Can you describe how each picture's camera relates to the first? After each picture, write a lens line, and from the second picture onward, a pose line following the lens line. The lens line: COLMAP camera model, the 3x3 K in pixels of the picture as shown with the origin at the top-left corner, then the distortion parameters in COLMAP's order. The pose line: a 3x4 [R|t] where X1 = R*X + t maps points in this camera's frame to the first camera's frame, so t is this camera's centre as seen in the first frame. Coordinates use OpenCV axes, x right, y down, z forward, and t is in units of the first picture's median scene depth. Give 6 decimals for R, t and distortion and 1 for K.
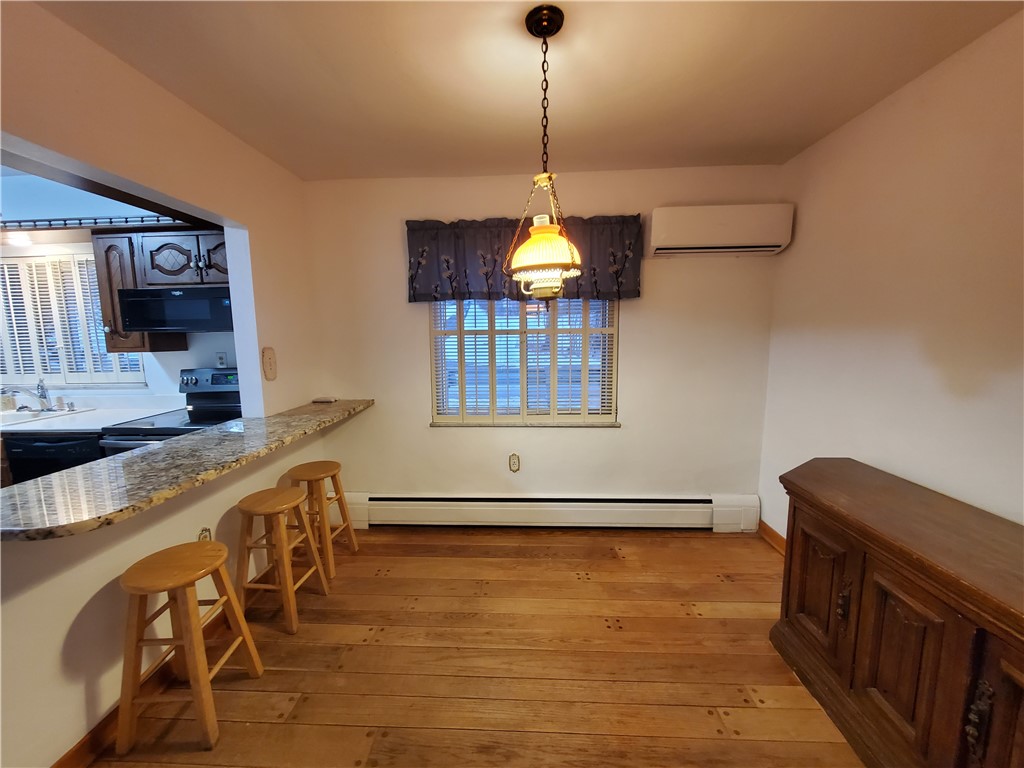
lens RADIAL K [[407.8, 0, 508.1], [0, 407.8, 384.9], [0, 0, 1]] dist [-0.001864, 0.000277]
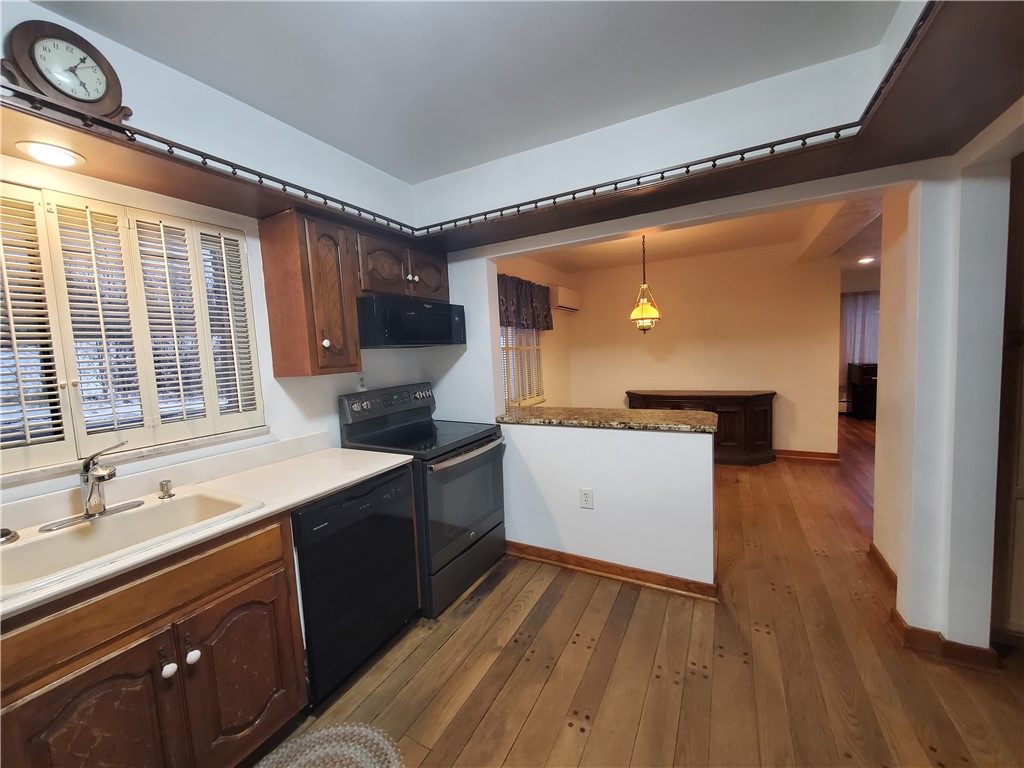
lens RADIAL K [[407.8, 0, 498.1], [0, 407.8, 387.0], [0, 0, 1]] dist [-0.001864, 0.000277]
pose [[0.435899, -0.084552, 0.896015, -1.502126], [0.161756, 0.986725, 0.014419, -0.017573], [-0.885340, 0.138651, 0.443789, 0.402738]]
